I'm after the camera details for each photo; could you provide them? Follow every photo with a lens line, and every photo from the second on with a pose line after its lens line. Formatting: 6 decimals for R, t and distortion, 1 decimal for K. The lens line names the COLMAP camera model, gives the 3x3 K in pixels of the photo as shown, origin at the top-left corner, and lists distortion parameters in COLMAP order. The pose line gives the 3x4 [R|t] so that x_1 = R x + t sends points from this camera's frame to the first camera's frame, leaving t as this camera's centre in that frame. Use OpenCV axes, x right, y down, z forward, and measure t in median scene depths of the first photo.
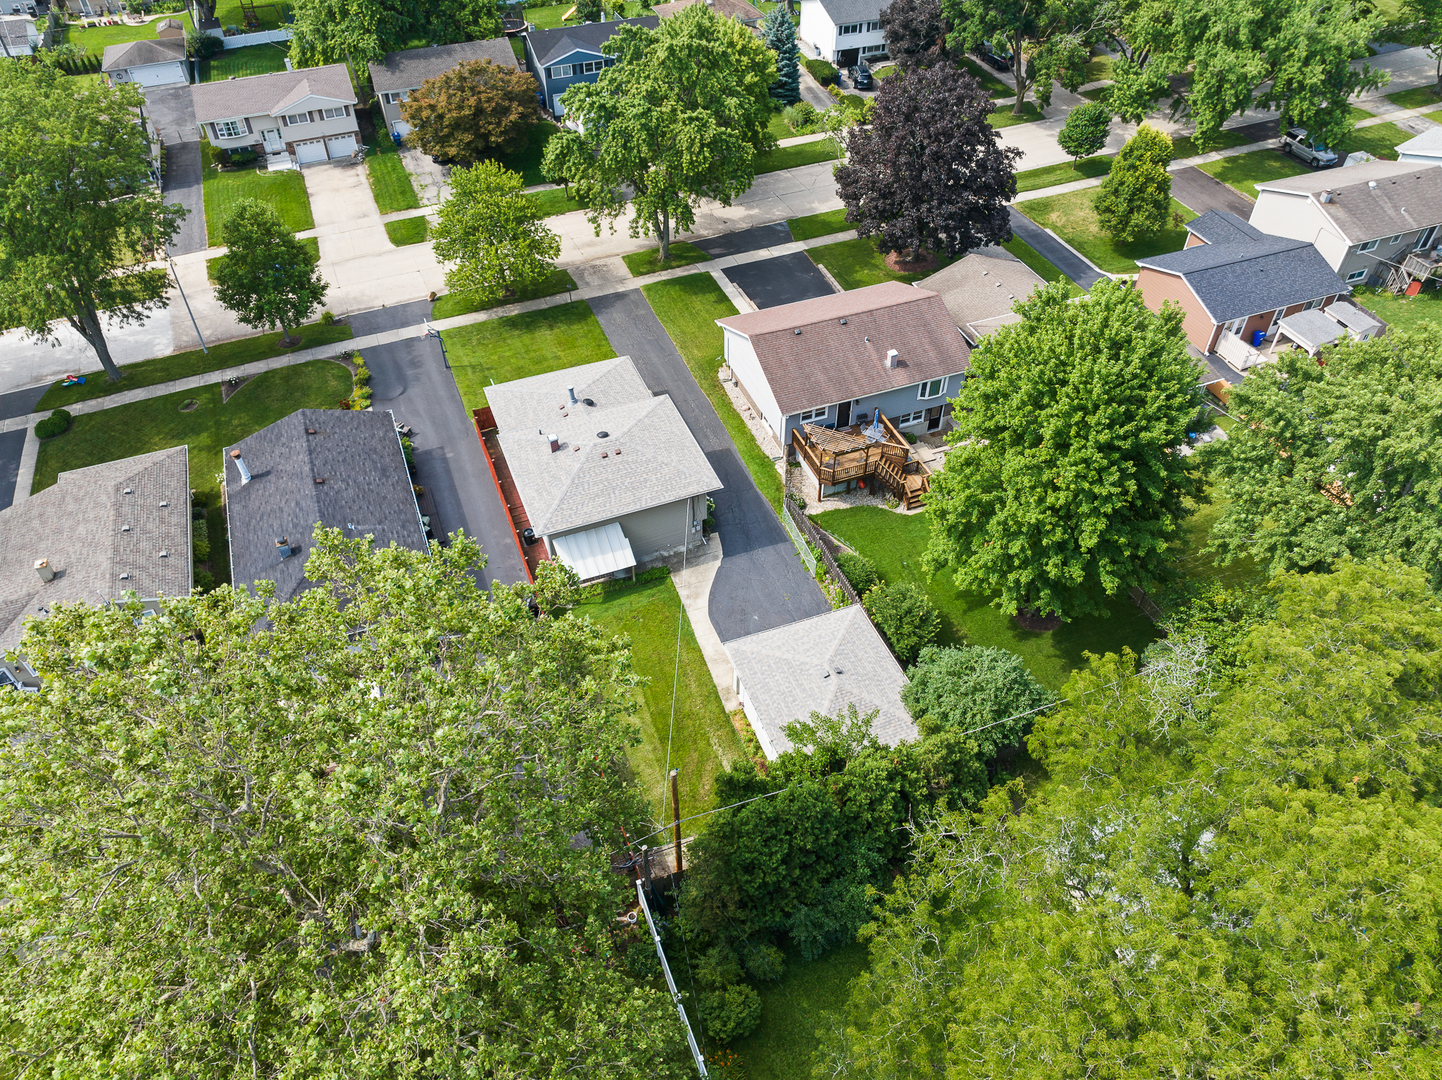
lens RADIAL K [[1051.9, 0, 720.9], [0, 1051.9, 521.4], [0, 0, 1]] dist [-0.050067, 0.028709]
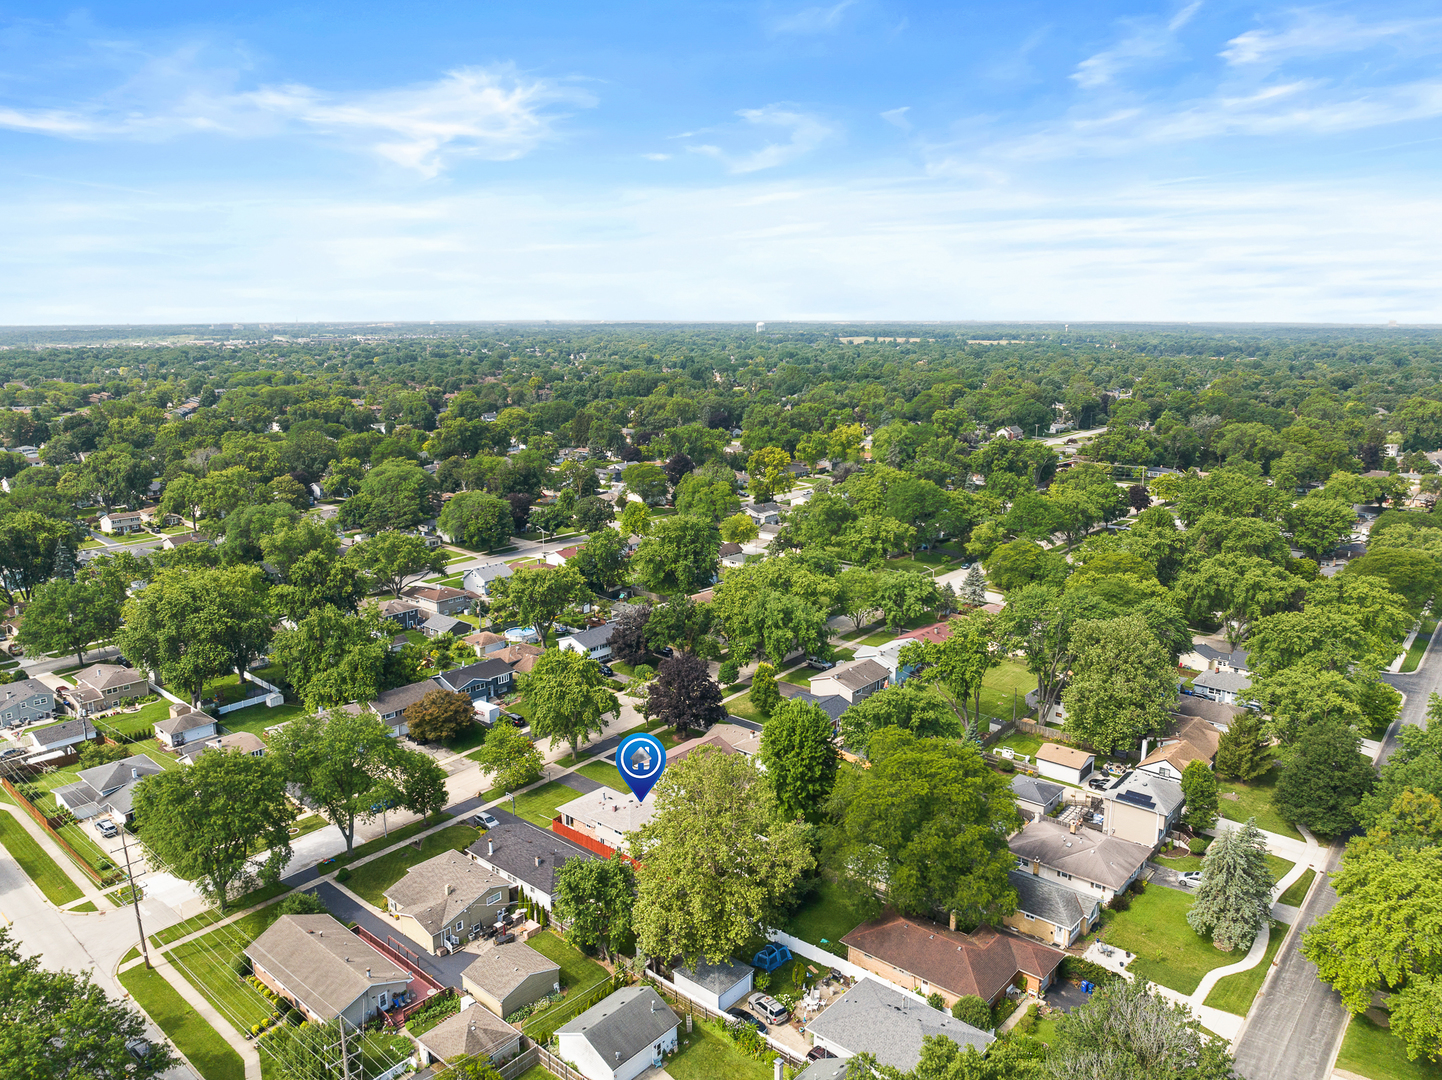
lens RADIAL K [[1044.5, 0, 721.0], [0, 1044.5, 540.0], [0, 0, 1]] dist [-0.033796, -0.007986]
pose [[0.891460, -0.101653, 0.441550, -0.663802], [0.315579, 0.838574, -0.444076, 0.394643], [-0.325131, 0.535219, 0.779635, -0.938560]]
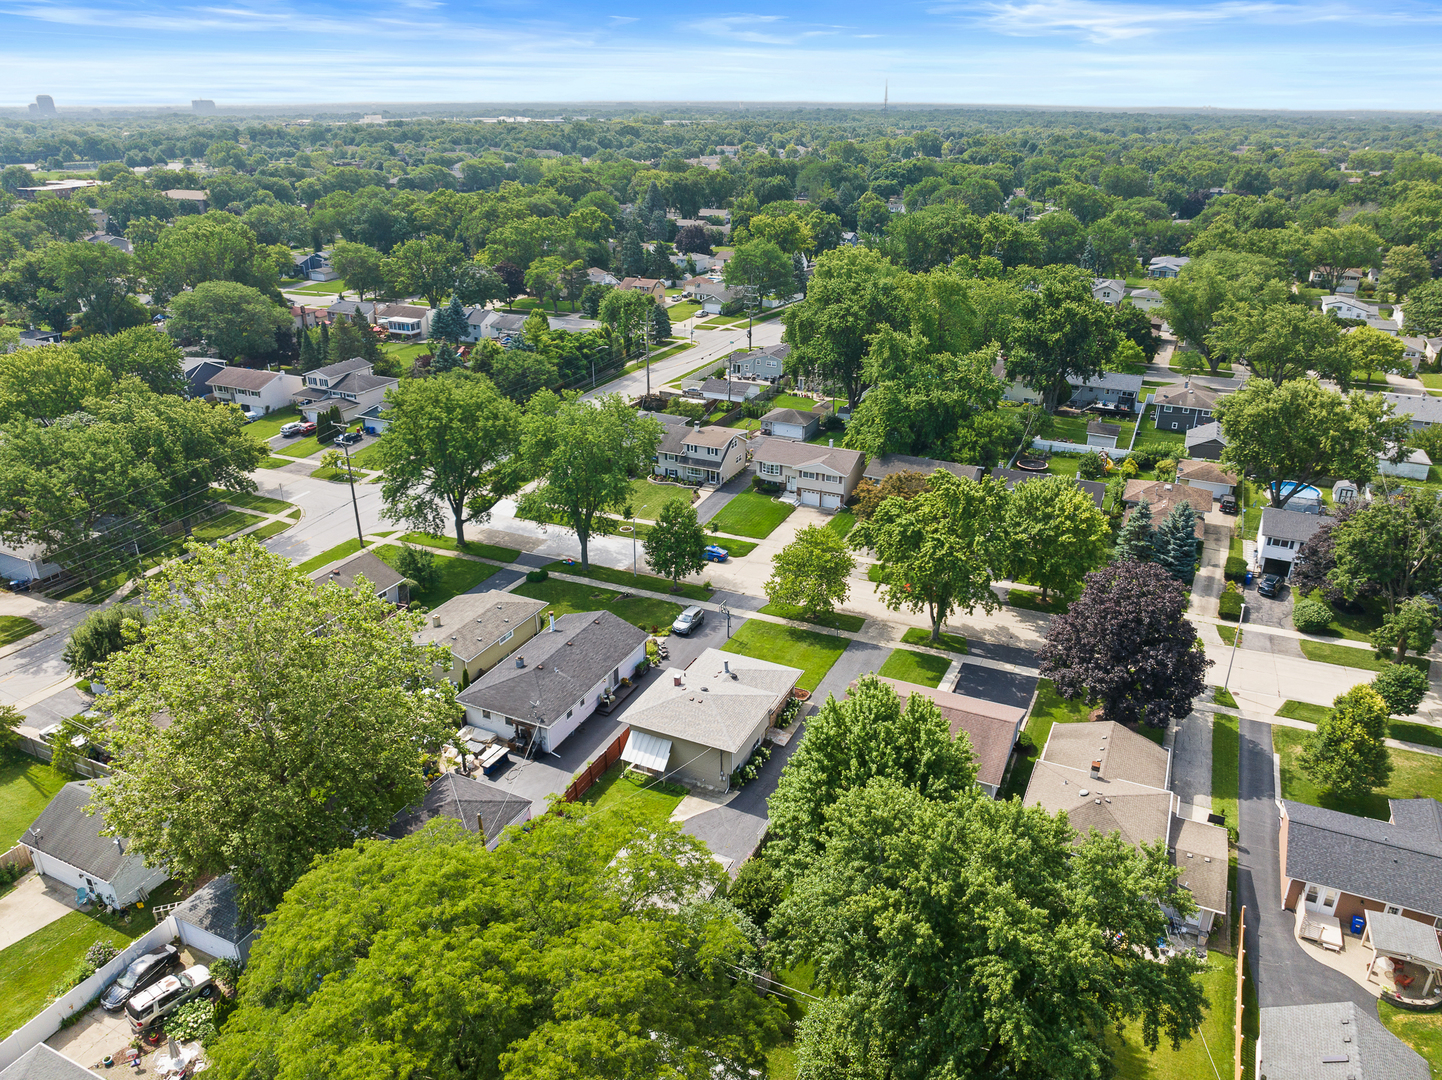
lens RADIAL K [[1044.5, 0, 721.0], [0, 1044.5, 540.0], [0, 0, 1]] dist [-0.033796, -0.007986]
pose [[0.673152, 0.292208, -0.679324, 0.589795], [-0.506846, 0.851227, -0.136090, -0.051481], [0.538492, 0.435922, 0.721109, -0.097463]]
